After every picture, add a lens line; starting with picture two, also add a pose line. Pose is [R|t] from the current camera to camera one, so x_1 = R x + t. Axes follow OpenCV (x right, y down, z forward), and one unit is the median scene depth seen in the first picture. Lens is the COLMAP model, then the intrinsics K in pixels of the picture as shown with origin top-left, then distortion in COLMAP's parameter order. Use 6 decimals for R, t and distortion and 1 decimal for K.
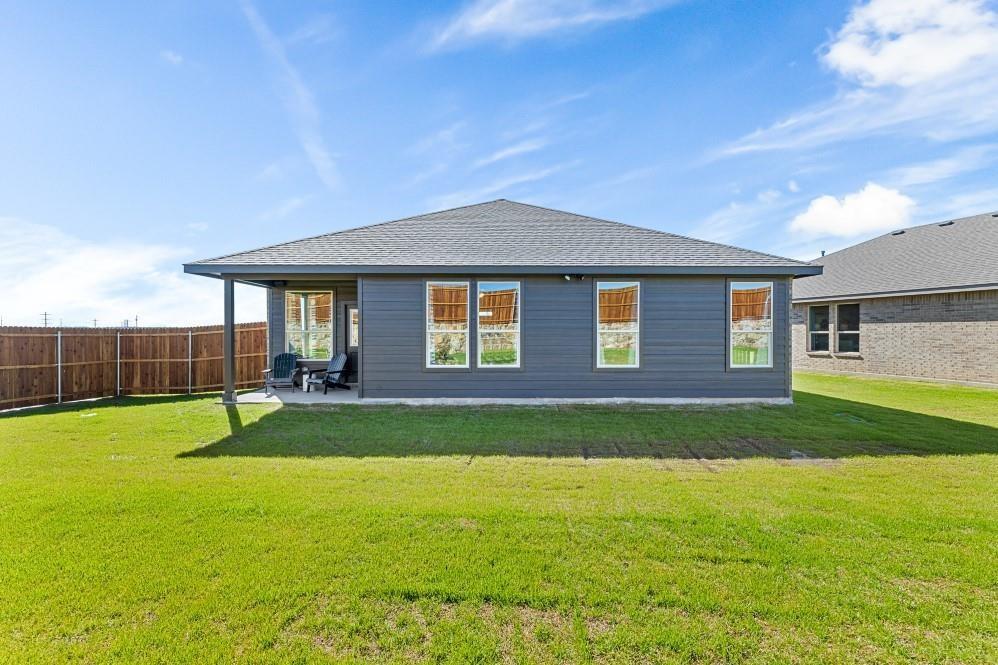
lens RADIAL K [[446.5, 0, 499.1], [0, 446.5, 336.6], [0, 0, 1]] dist [0.000909, -0.000214]
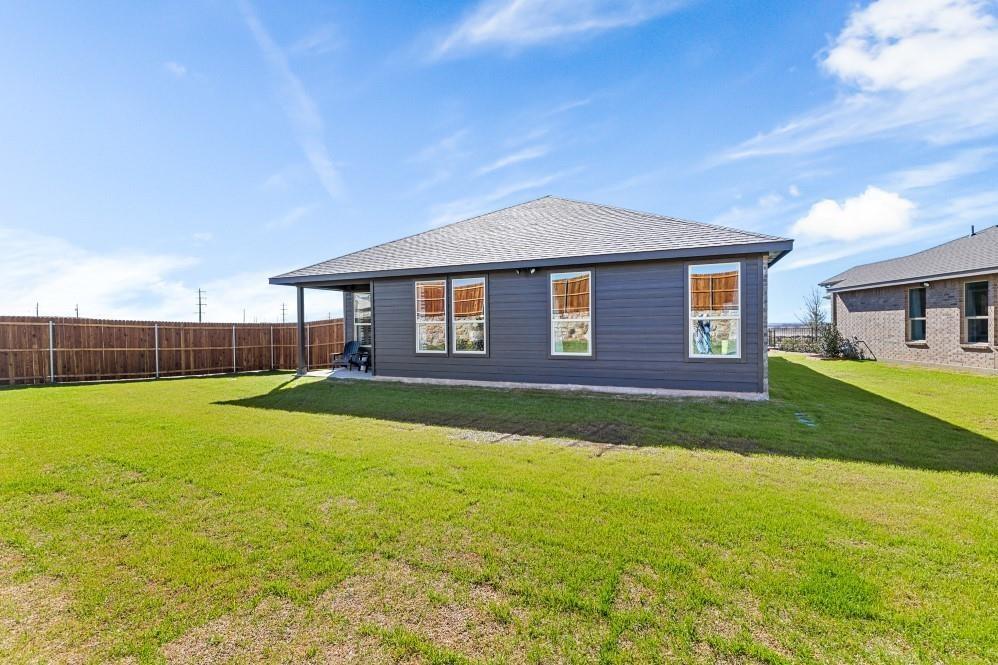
lens RADIAL K [[446.5, 0, 495.5], [0, 446.5, 333.7], [0, 0, 1]] dist [0.000909, -0.000214]
pose [[0.909151, -0.001655, -0.416463, 0.535723], [0.006768, 0.999919, 0.010800, 0.006595], [0.416411, -0.012638, 0.909088, -0.015353]]
